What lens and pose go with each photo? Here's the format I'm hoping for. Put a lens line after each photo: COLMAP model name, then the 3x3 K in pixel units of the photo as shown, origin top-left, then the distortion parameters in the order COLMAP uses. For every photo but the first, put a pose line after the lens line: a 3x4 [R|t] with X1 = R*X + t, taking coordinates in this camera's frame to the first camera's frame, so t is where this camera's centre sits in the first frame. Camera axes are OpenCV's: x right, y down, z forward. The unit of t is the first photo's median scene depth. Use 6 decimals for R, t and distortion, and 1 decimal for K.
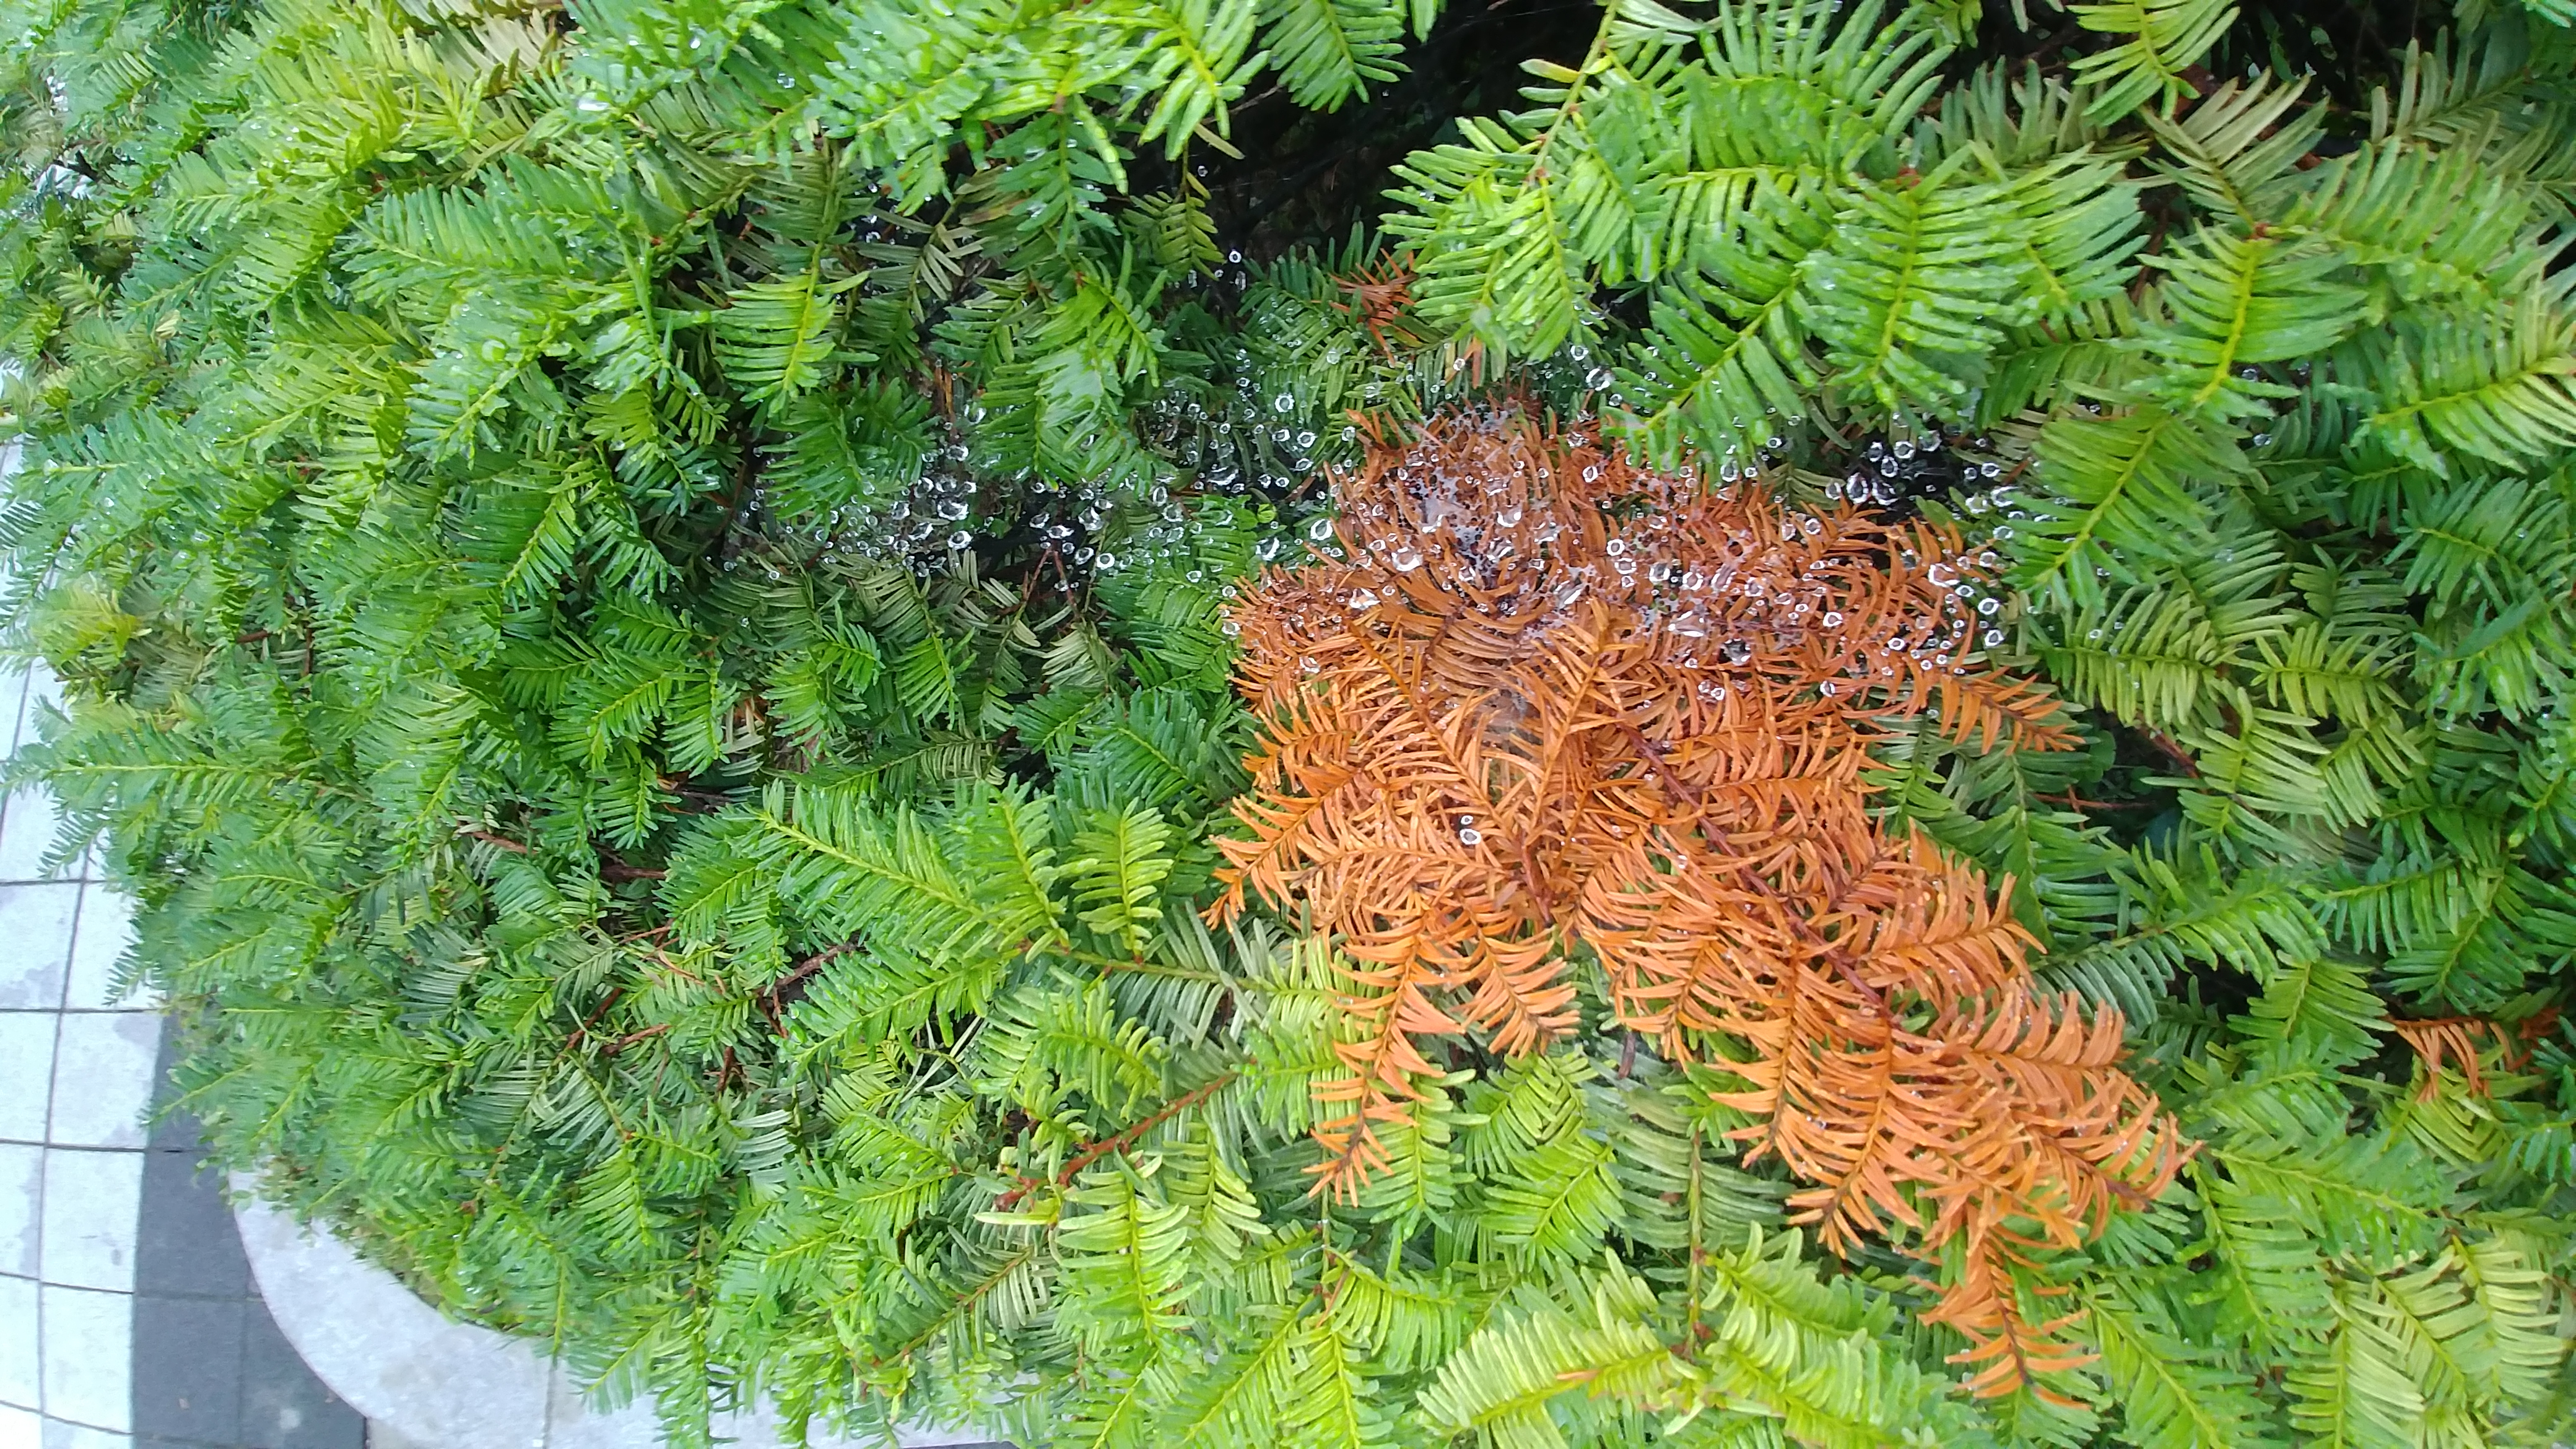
lens RADIAL K [[1171.5, 0, 1288.0], [0, 1171.5, 724.5], [0, 0, 1]] dist [-0.022018, 0.000030]
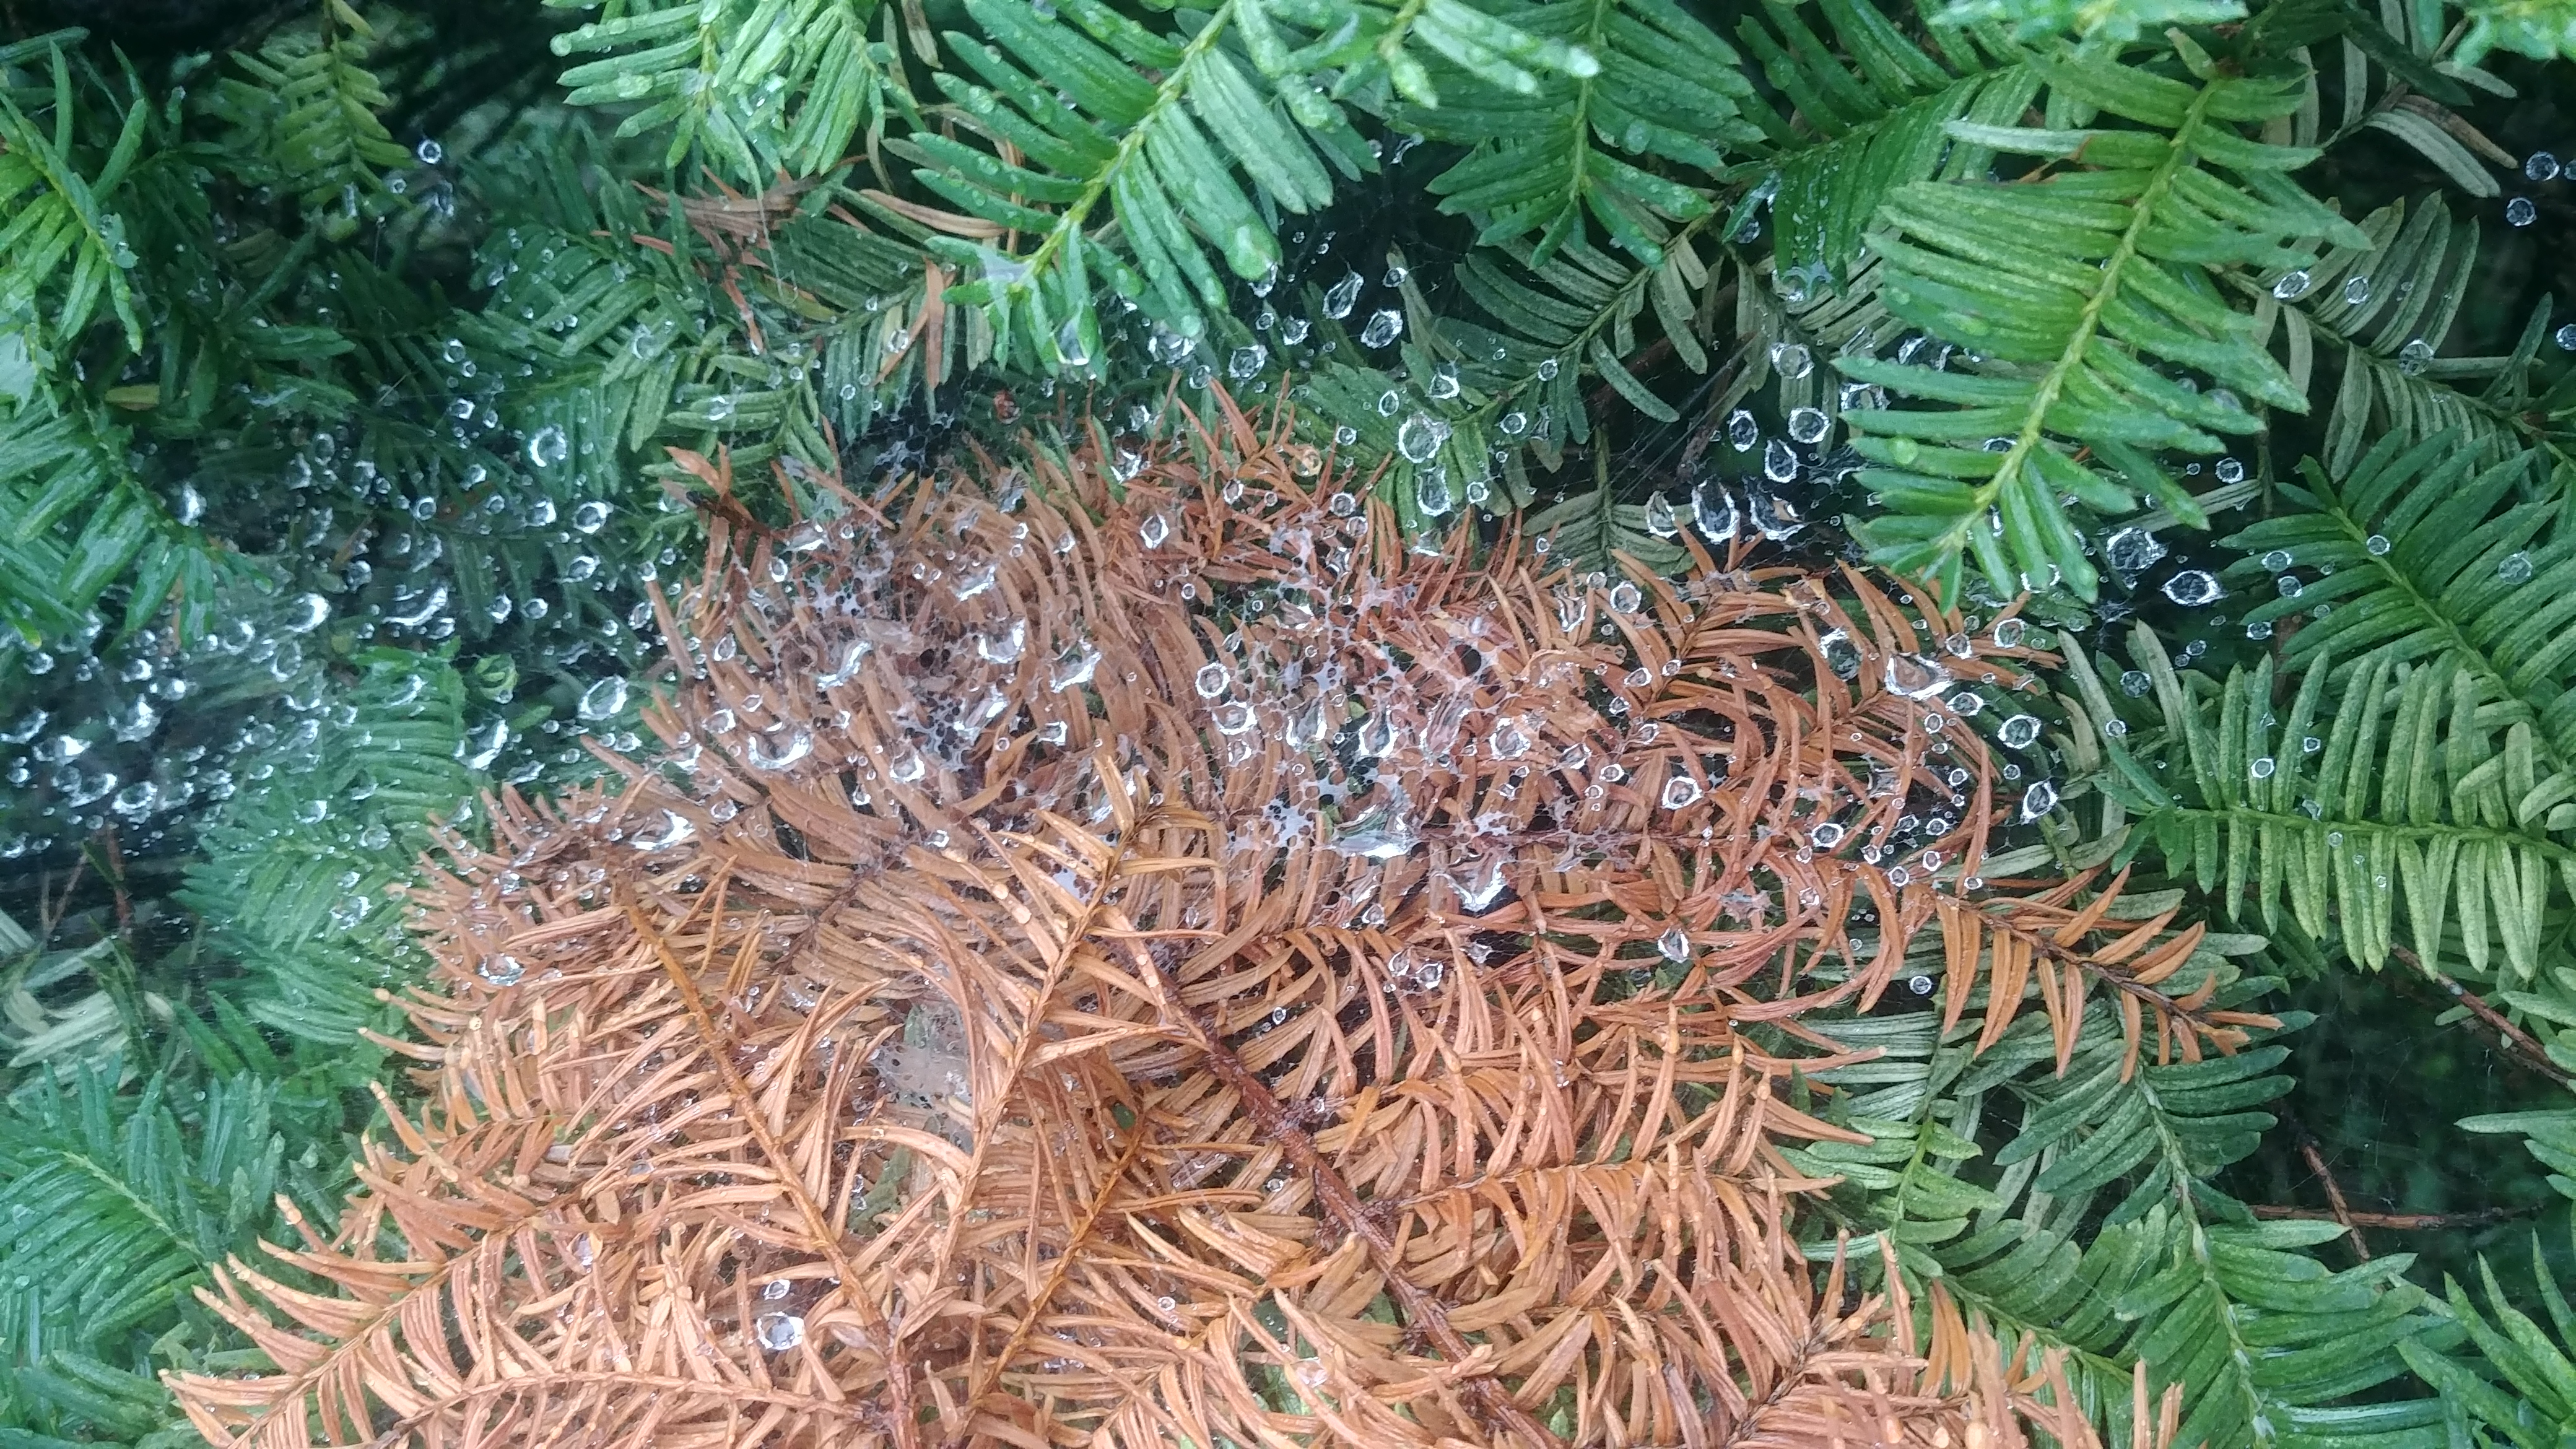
lens RADIAL K [[2352.1, 0, 1288.0], [0, 2352.1, 724.5], [0, 0, 1]] dist [0.119330, -0.318173]
pose [[0.999233, -0.037310, 0.011932, 0.317587], [0.039170, 0.949414, -0.311575, 0.154104], [0.000297, 0.311803, 0.950147, 0.166766]]
